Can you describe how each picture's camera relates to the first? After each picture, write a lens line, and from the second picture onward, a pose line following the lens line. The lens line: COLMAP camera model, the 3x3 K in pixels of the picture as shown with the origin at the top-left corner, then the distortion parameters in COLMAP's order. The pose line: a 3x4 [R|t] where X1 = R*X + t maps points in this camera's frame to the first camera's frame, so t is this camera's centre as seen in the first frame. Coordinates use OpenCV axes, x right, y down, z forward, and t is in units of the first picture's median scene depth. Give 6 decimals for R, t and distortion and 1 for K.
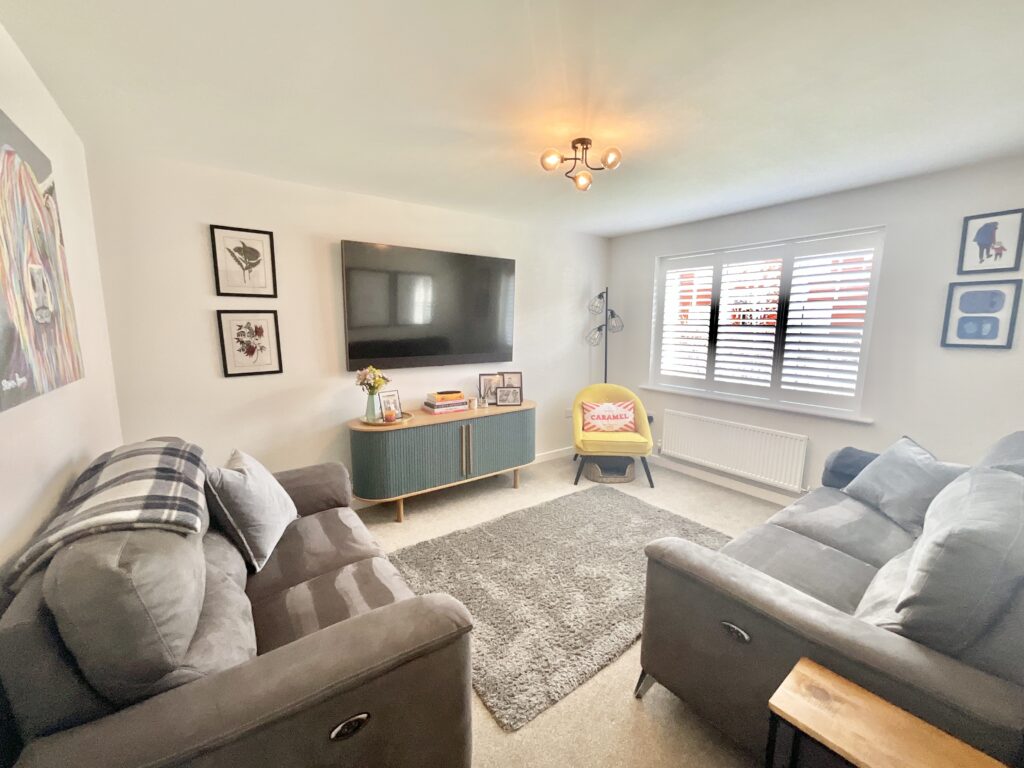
lens RADIAL K [[412.7, 0, 512.3], [0, 412.7, 383.1], [0, 0, 1]] dist [0.001510, -0.000918]
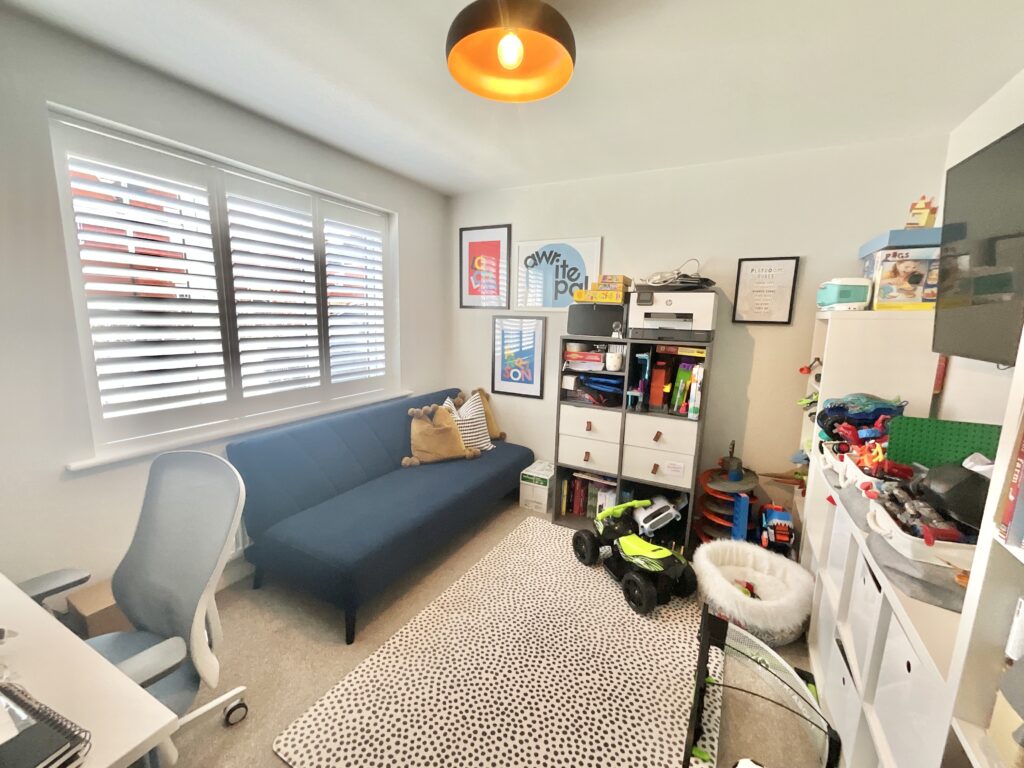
lens RADIAL K [[412.7, 0, 510.8], [0, 412.7, 382.1], [0, 0, 1]] dist [0.001510, -0.000918]
pose [[-0.434035, -0.165234, 0.885613, -0.187098], [0.102137, 0.967673, 0.230601, -0.125436], [-0.895087, 0.190543, -0.403128, 0.907090]]
